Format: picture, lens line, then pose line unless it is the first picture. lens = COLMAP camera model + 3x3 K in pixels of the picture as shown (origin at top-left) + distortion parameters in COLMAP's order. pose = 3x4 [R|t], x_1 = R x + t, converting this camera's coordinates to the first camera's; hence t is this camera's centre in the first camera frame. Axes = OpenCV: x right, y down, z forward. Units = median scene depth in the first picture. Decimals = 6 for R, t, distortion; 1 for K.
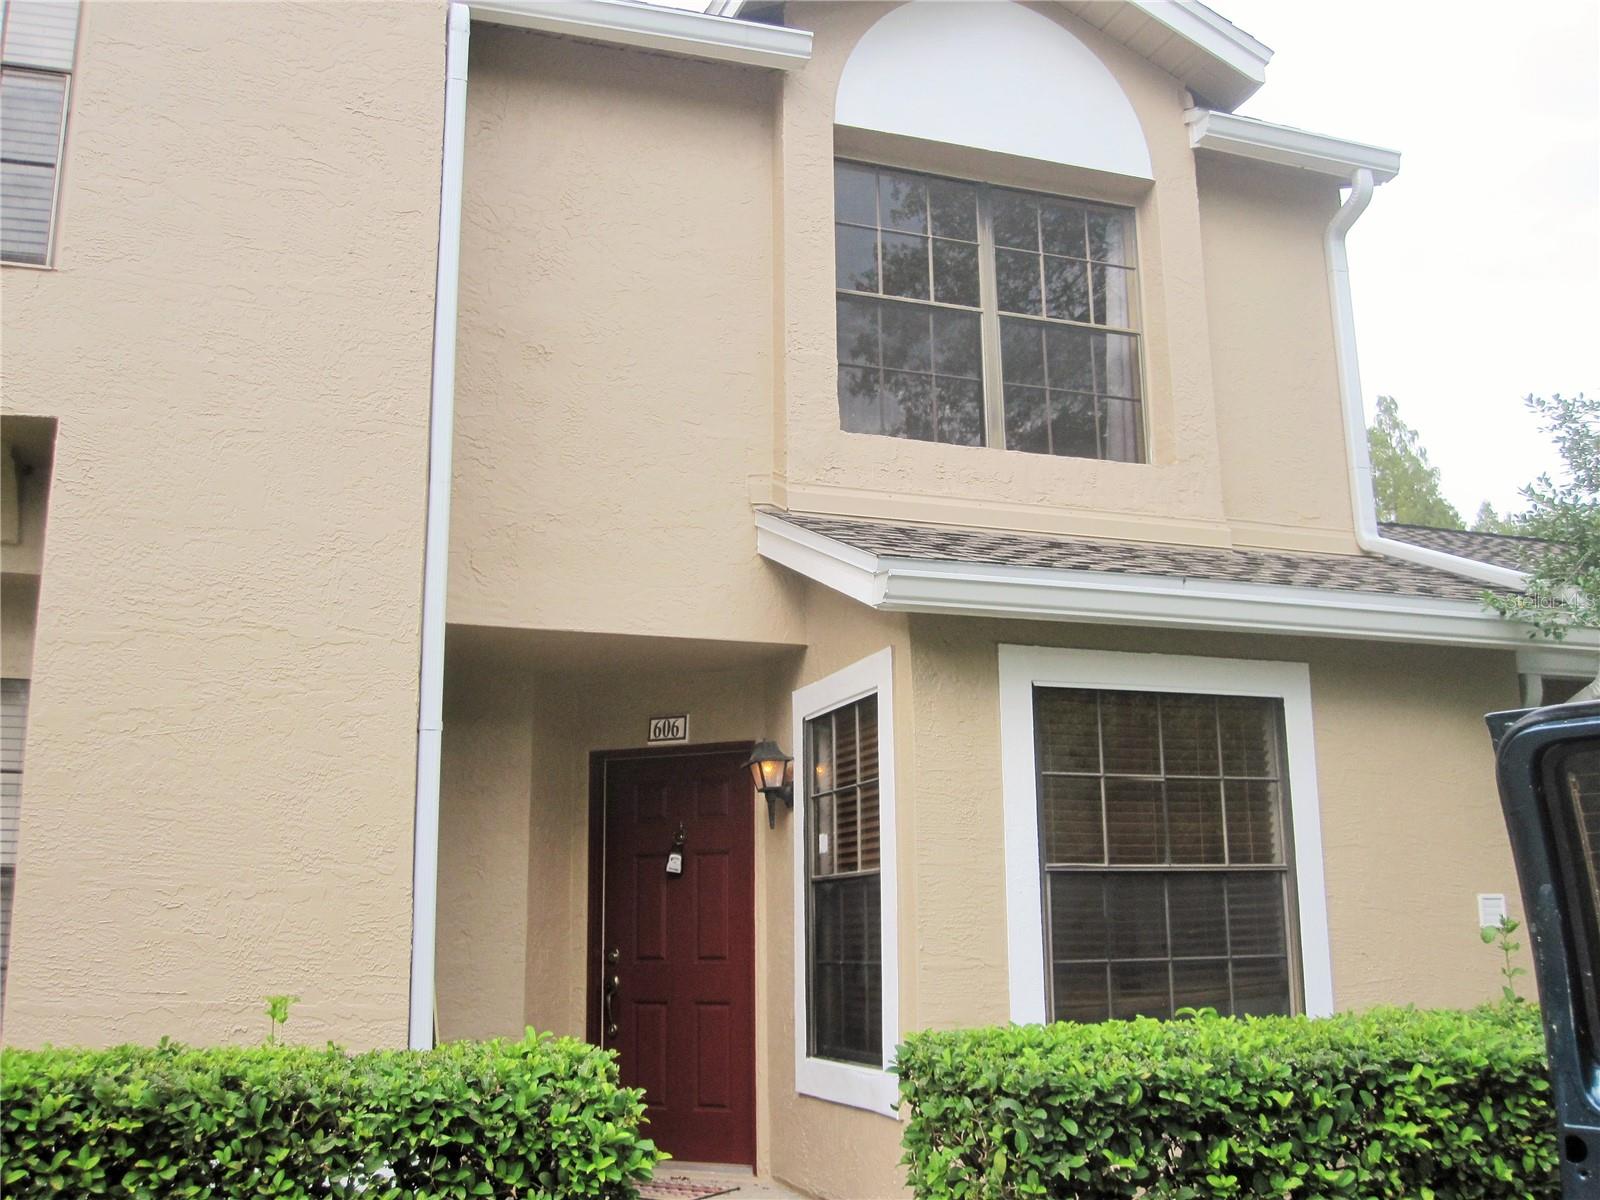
lens RADIAL K [[1549.6, 0, 800.0], [0, 1549.6, 600.0], [0, 0, 1]] dist [-0.074674, 0.000537]
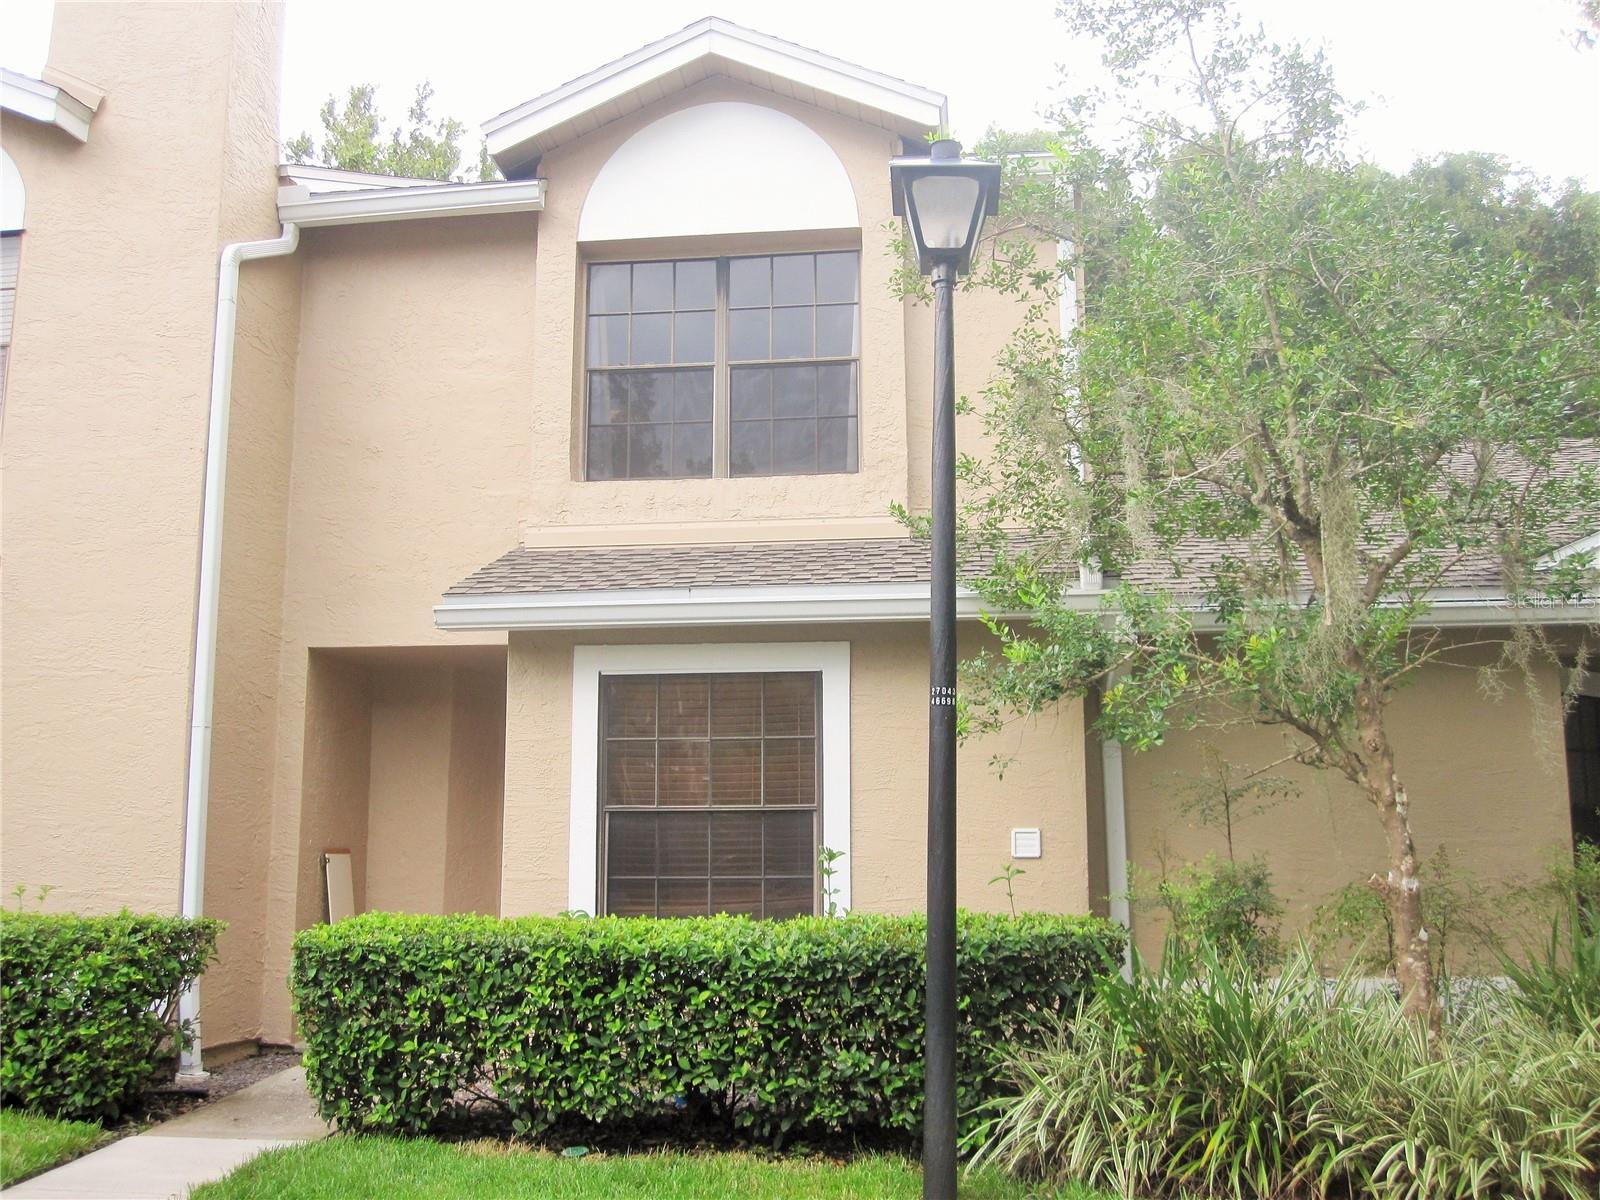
lens RADIAL K [[1549.6, 0, 800.0], [0, 1549.6, 600.0], [0, 0, 1]] dist [-0.074674, 0.000537]
pose [[0.899184, -0.067459, -0.432340, 0.900047], [0.087388, 0.995825, 0.026369, -0.030321], [0.428756, -0.061492, 0.901325, -0.141782]]
